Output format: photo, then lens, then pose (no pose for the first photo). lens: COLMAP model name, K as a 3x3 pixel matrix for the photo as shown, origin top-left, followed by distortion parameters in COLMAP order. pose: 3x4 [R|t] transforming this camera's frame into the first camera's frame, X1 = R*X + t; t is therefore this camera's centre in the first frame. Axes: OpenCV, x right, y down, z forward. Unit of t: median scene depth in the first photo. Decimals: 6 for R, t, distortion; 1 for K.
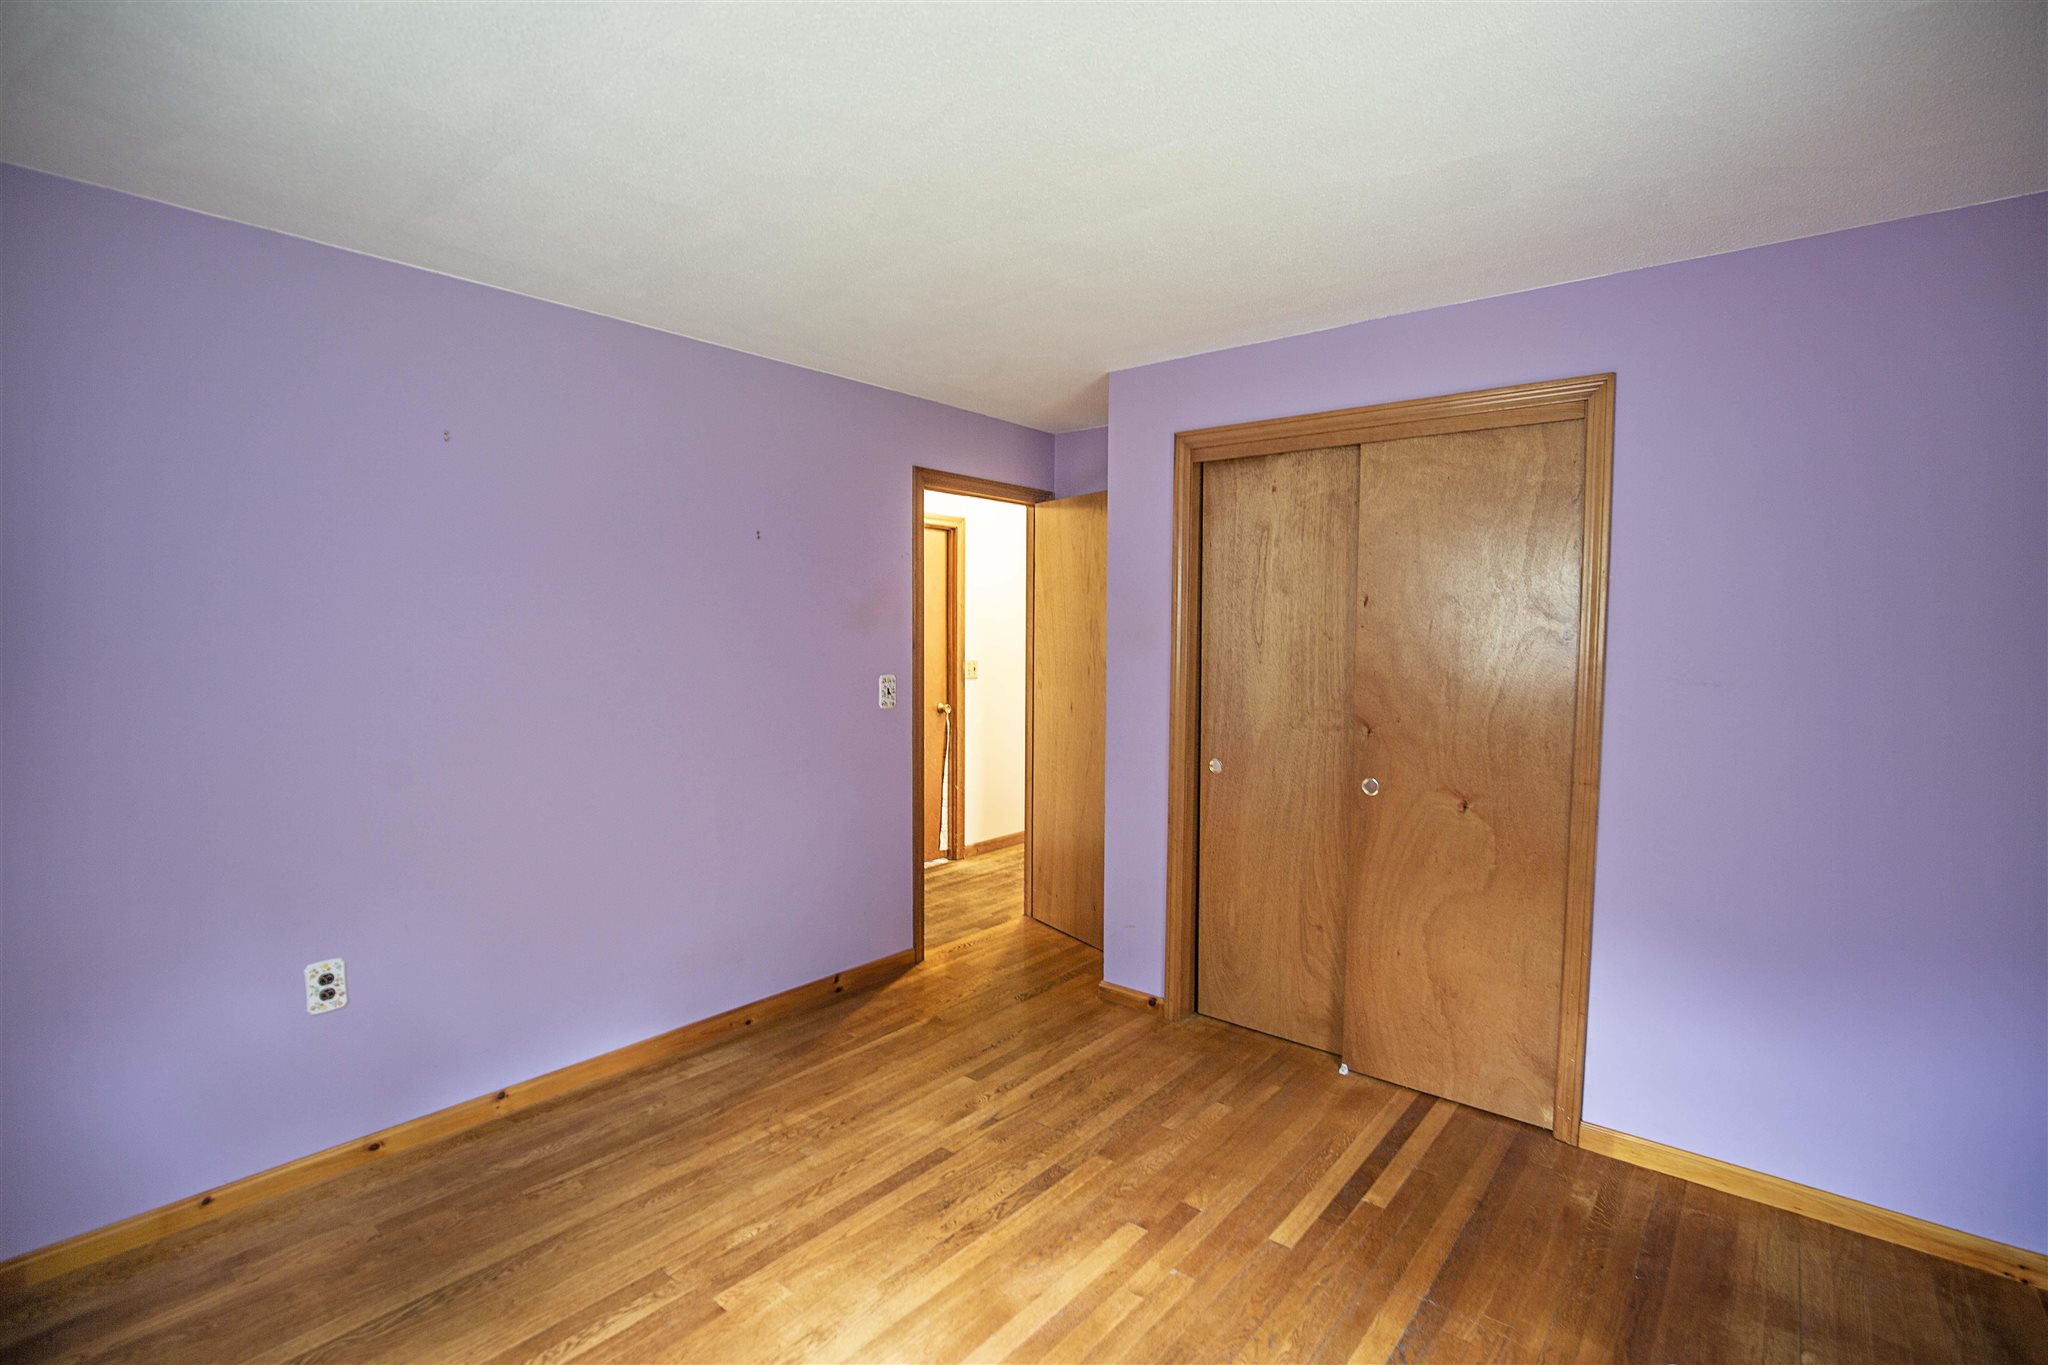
lens RADIAL K [[934.9, 0, 1024.0], [0, 934.9, 682.5], [0, 0, 1]] dist [-0.013195, 0.000547]
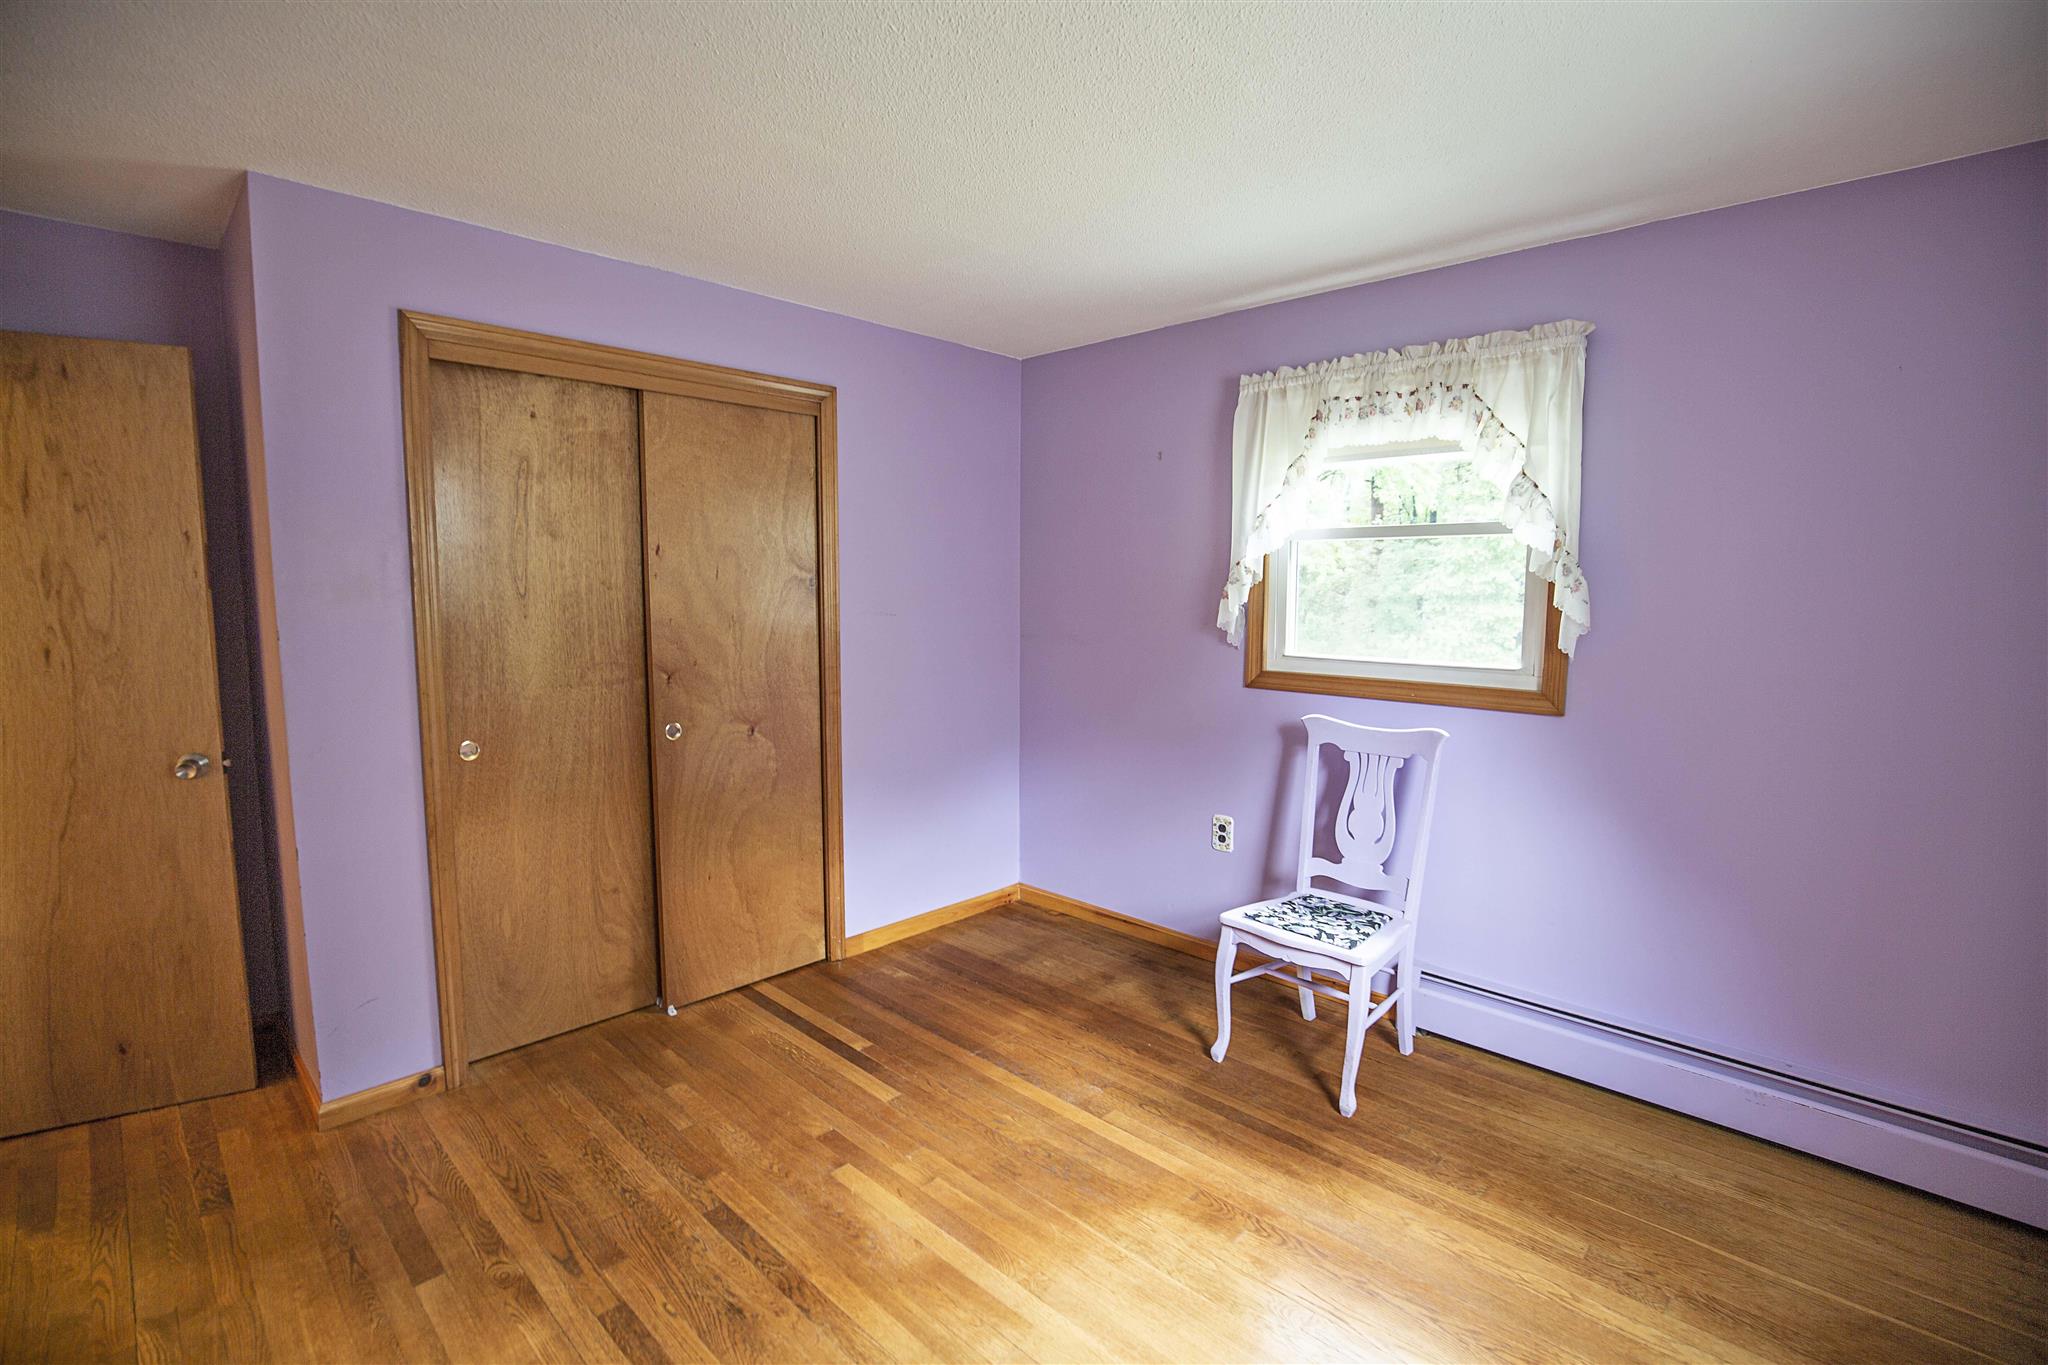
lens RADIAL K [[959.8, 0, 1018.2], [0, 959.8, 678.5], [0, 0, 1]] dist [-0.001578, 0.000138]
pose [[0.084935, -0.107046, 0.990620, -0.683004], [0.055580, 0.993173, 0.102556, -0.036102], [-0.994835, 0.046348, 0.090305, 0.555616]]
